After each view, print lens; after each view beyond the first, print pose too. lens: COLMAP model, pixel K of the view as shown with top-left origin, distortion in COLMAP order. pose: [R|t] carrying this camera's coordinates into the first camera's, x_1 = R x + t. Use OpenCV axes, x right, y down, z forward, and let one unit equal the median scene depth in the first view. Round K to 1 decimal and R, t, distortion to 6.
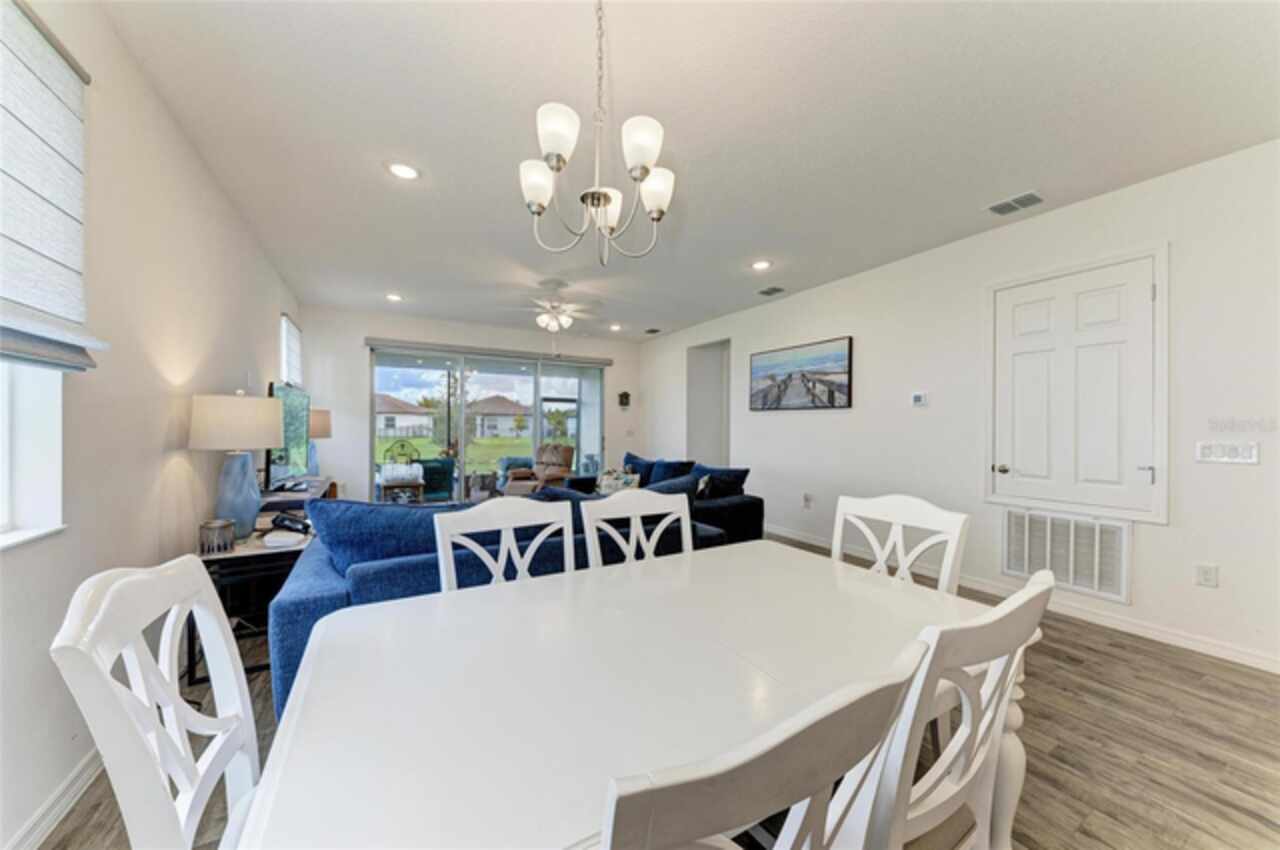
lens RADIAL K [[432.5, 0, 639.4], [0, 432.5, 425.9], [0, 0, 1]] dist [0.002193, -0.000038]
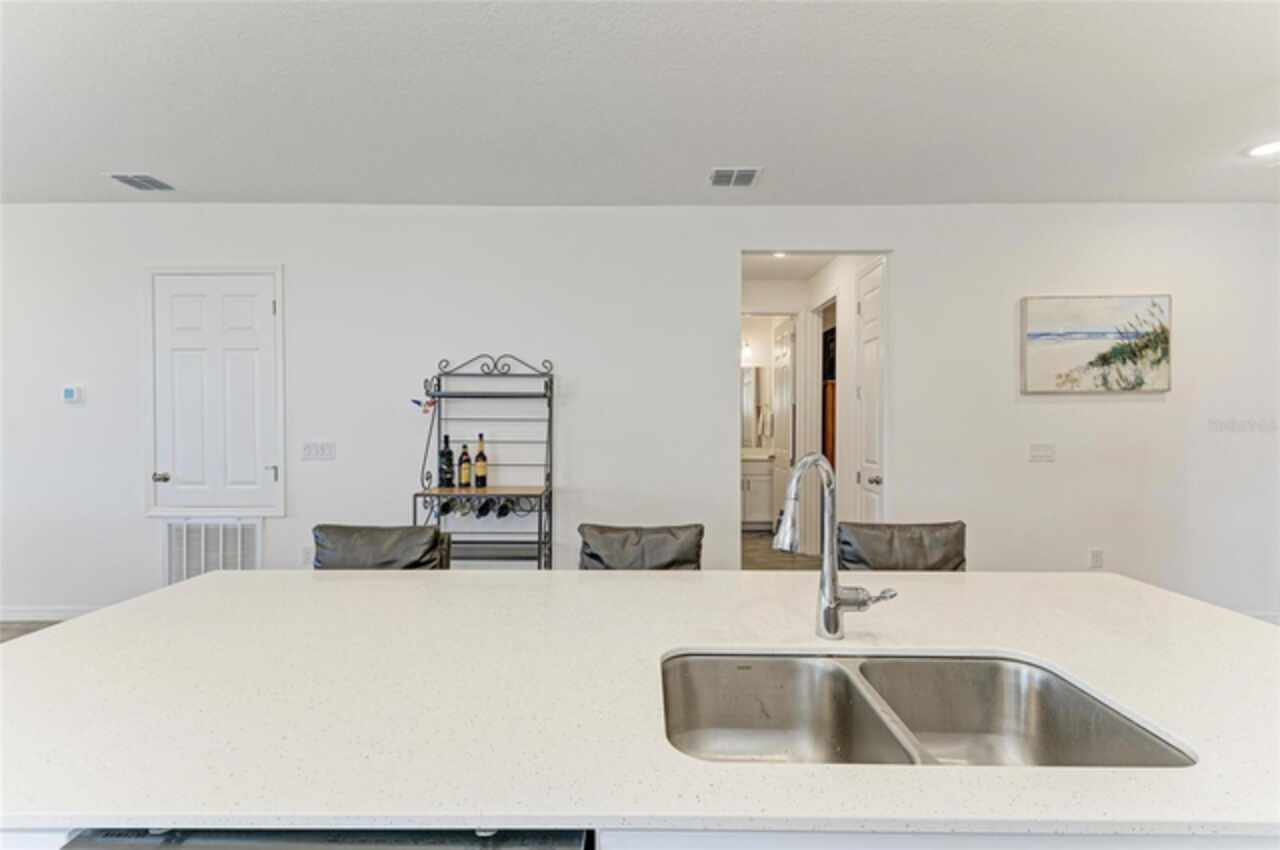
lens RADIAL K [[550.4, 0, 643.7], [0, 550.4, 423.5], [0, 0, 1]] dist [0.000336, -0.000407]
pose [[0.500092, -0.008343, 0.865932, 0.253873], [-0.002137, 0.999939, 0.010868, -0.018054], [-0.865970, -0.007285, 0.500043, -0.297853]]
